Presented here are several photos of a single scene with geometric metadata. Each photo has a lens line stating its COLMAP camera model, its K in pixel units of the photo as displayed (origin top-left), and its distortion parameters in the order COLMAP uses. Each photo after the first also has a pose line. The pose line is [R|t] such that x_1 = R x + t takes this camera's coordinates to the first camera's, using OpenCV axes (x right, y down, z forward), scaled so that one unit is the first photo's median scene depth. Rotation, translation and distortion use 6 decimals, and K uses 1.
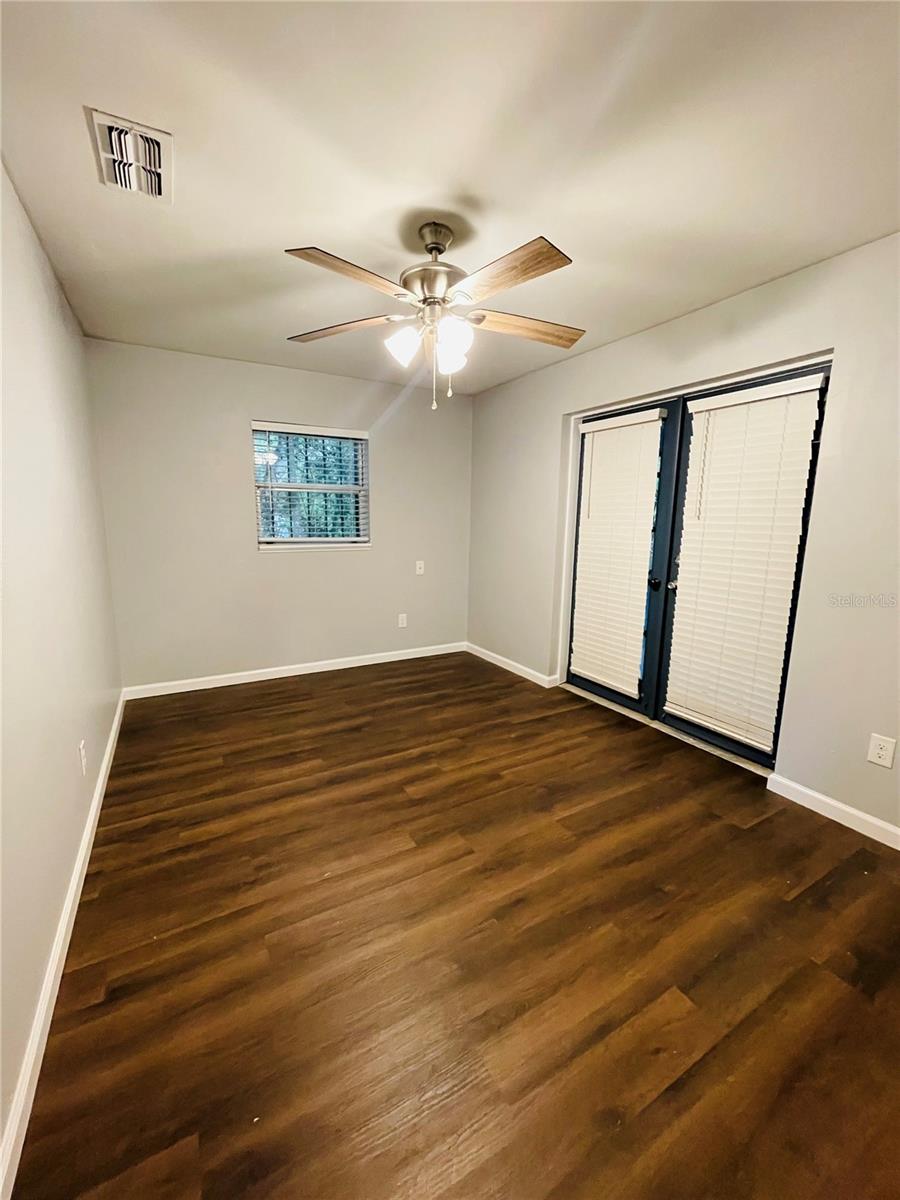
lens RADIAL K [[491.0, 0, 443.5], [0, 491.0, 595.9], [0, 0, 1]] dist [0.004675, -0.000504]
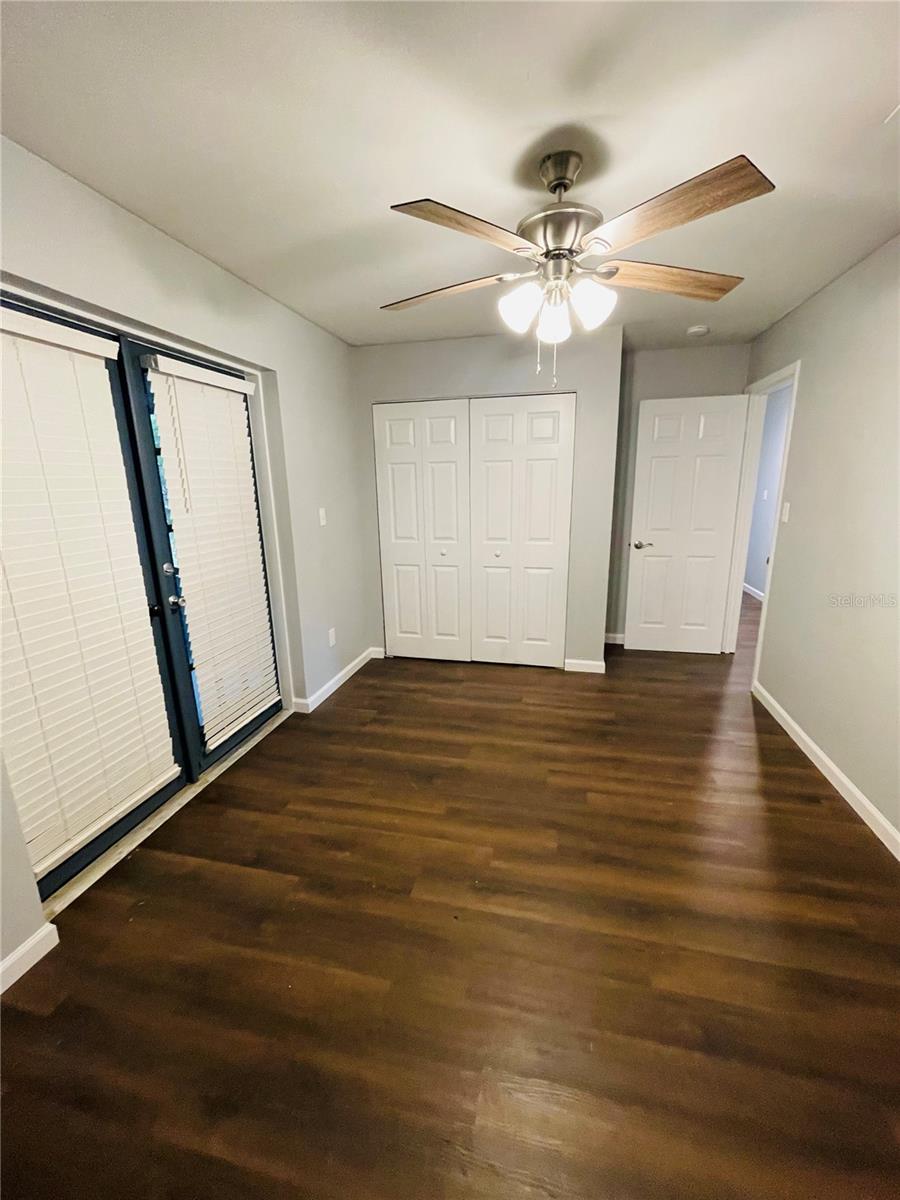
lens RADIAL K [[491.0, 0, 448.1], [0, 491.0, 596.9], [0, 0, 1]] dist [0.004675, -0.000504]
pose [[-0.738774, -0.154951, 0.655898, -0.367636], [0.115628, 0.929639, 0.349859, -0.270218], [-0.663960, 0.334307, -0.668877, 1.344153]]
